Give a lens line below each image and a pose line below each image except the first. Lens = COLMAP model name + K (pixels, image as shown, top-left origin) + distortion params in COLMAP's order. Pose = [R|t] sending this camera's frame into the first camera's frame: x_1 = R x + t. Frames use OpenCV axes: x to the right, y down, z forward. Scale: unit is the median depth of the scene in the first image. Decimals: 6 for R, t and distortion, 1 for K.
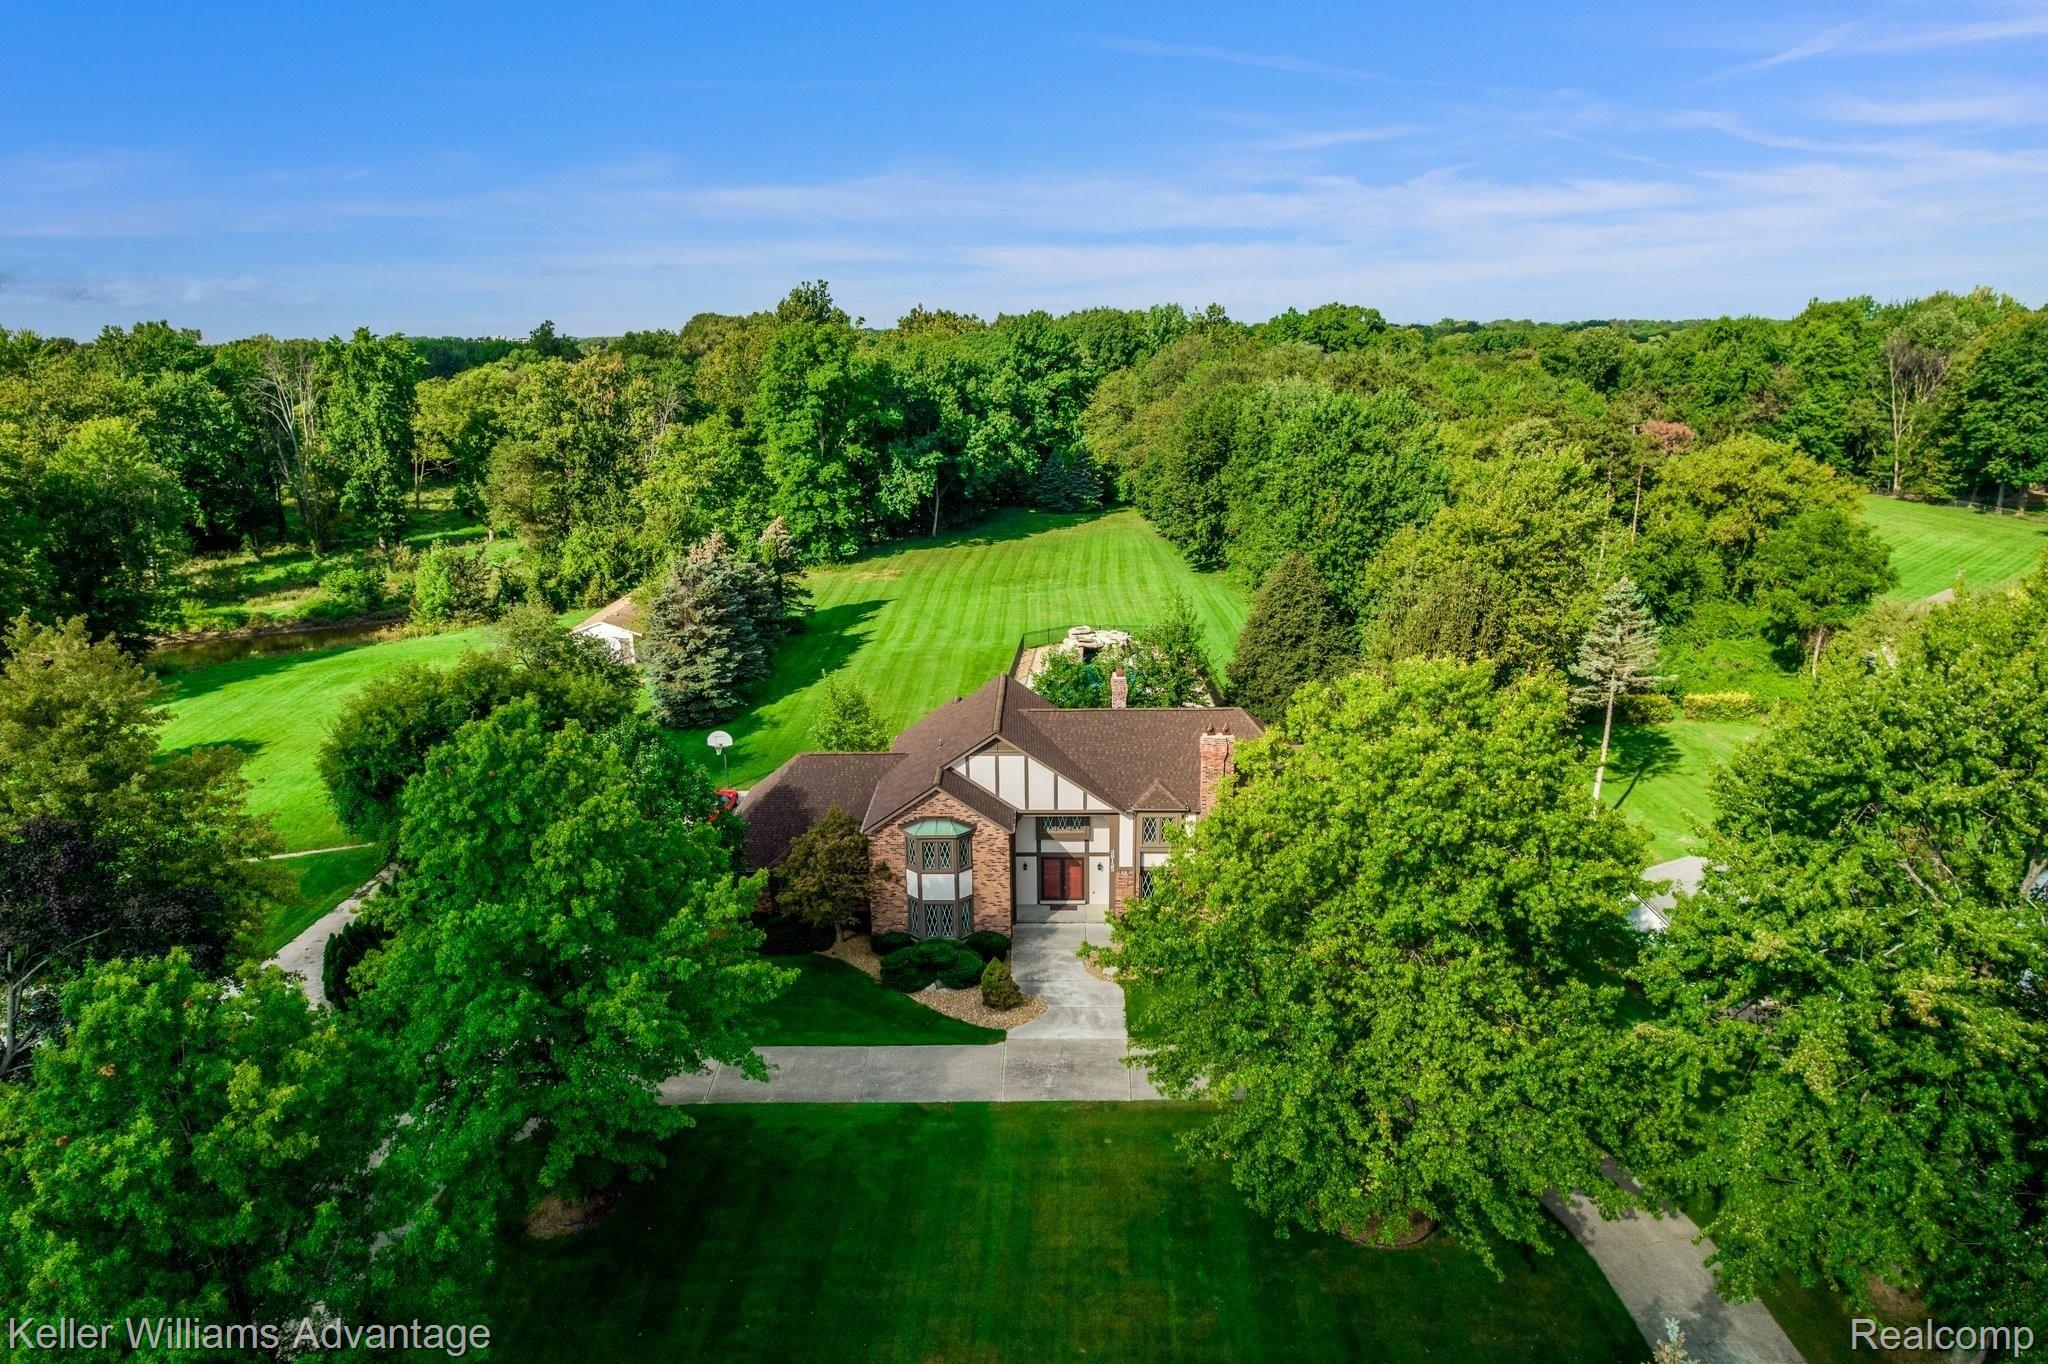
lens RADIAL K [[1290.0, 0, 1024.0], [0, 1290.0, 682.0], [0, 0, 1]] dist [-0.101034, 0.077811]
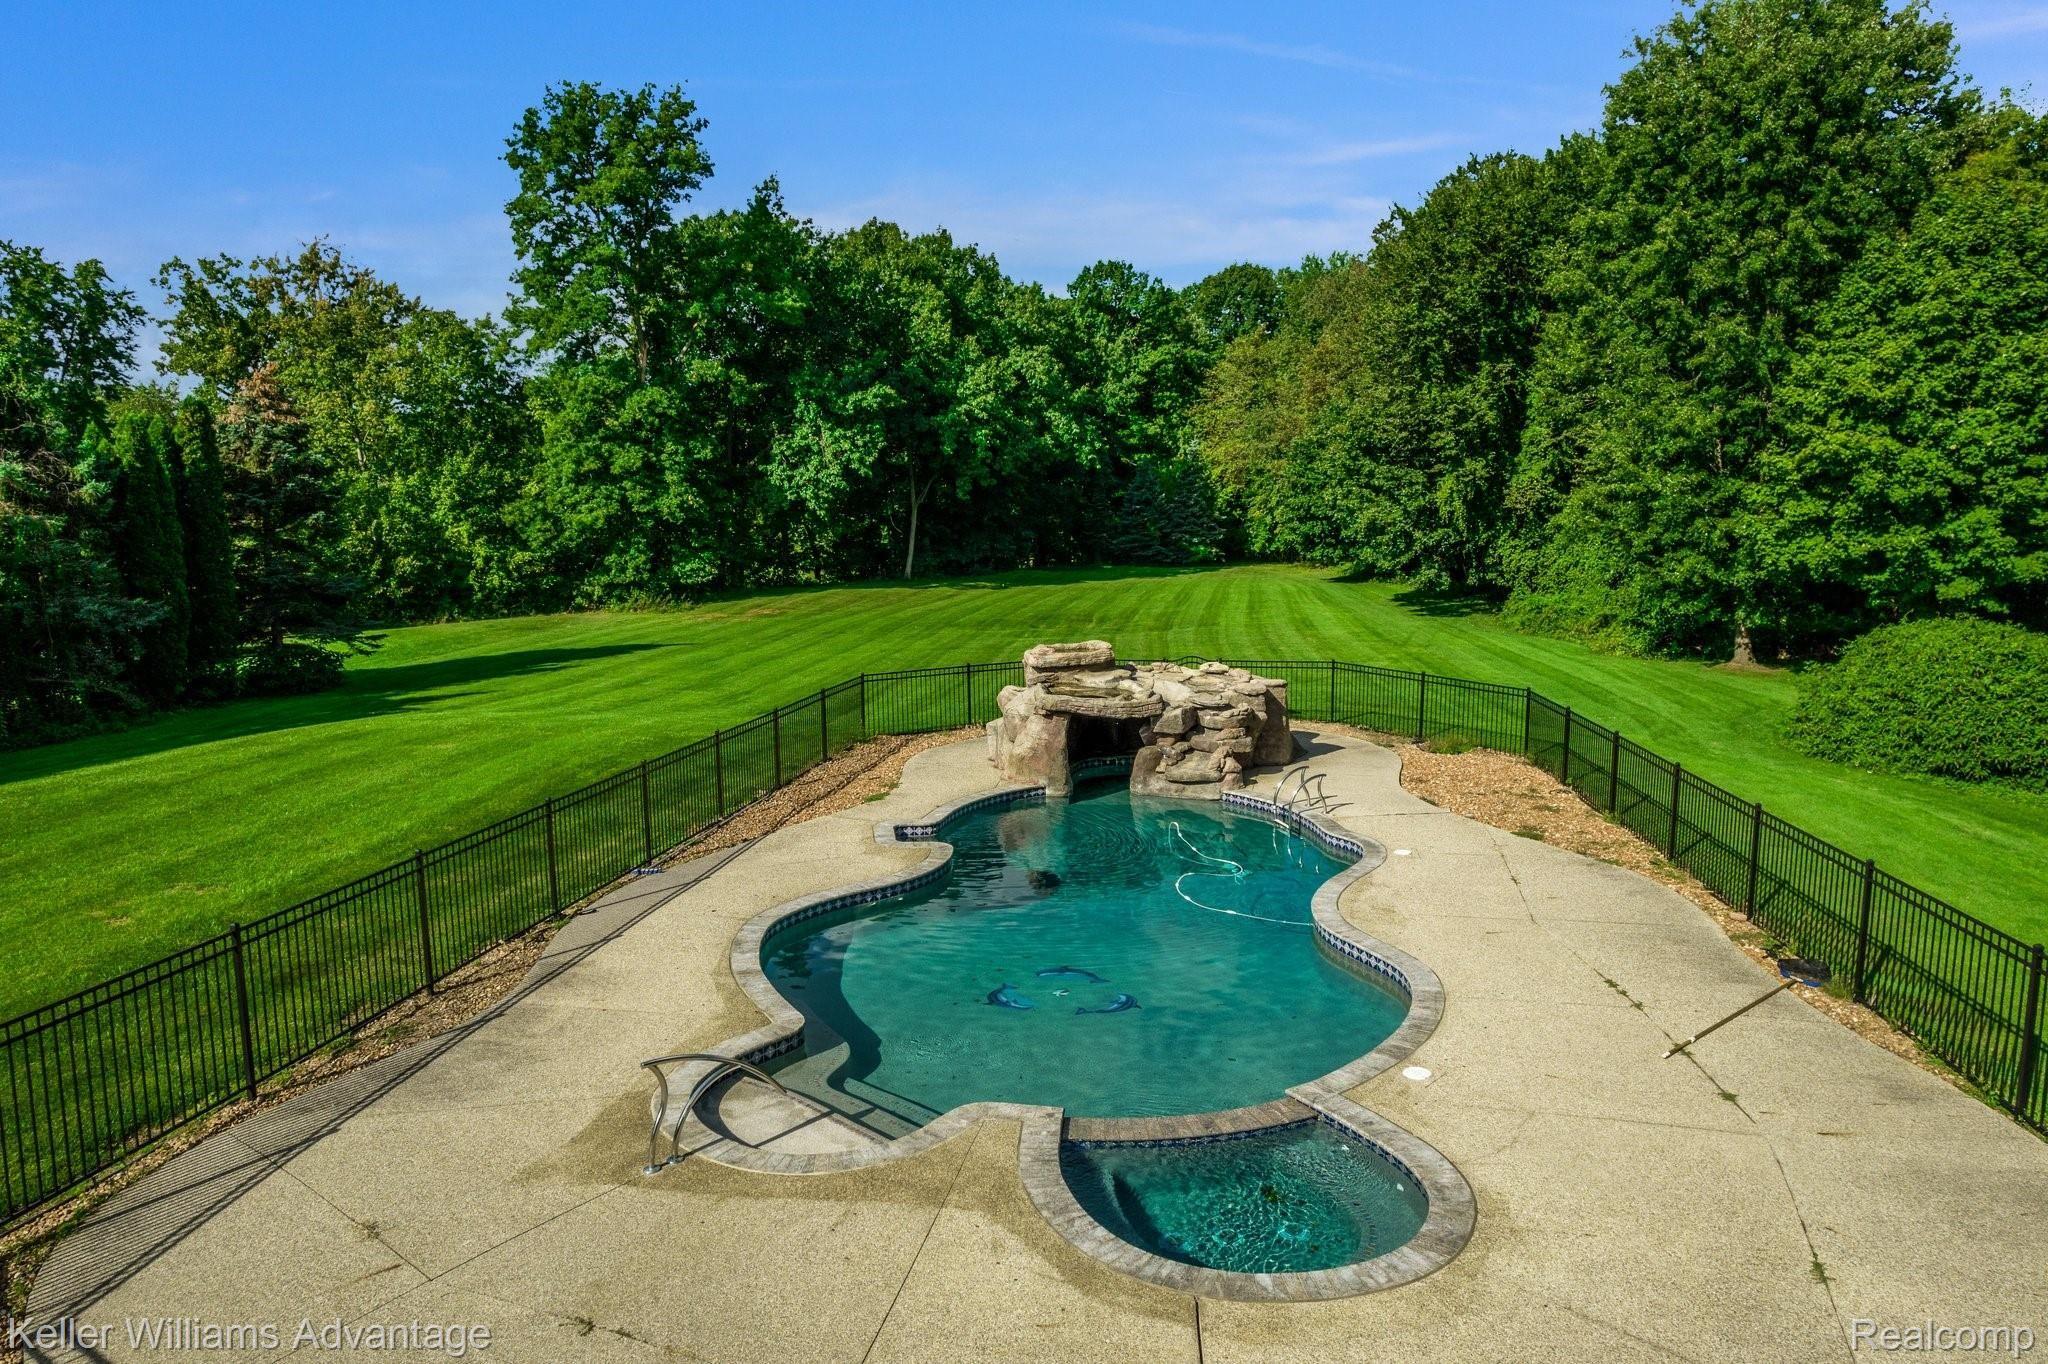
lens RADIAL K [[1290.0, 0, 1024.0], [0, 1290.0, 682.0], [0, 0, 1]] dist [-0.101034, 0.077811]
pose [[0.994283, 0.021236, -0.104642, 0.041494], [-0.034079, 0.991881, -0.122519, -0.005088], [0.101191, 0.125385, 0.986934, 0.525047]]
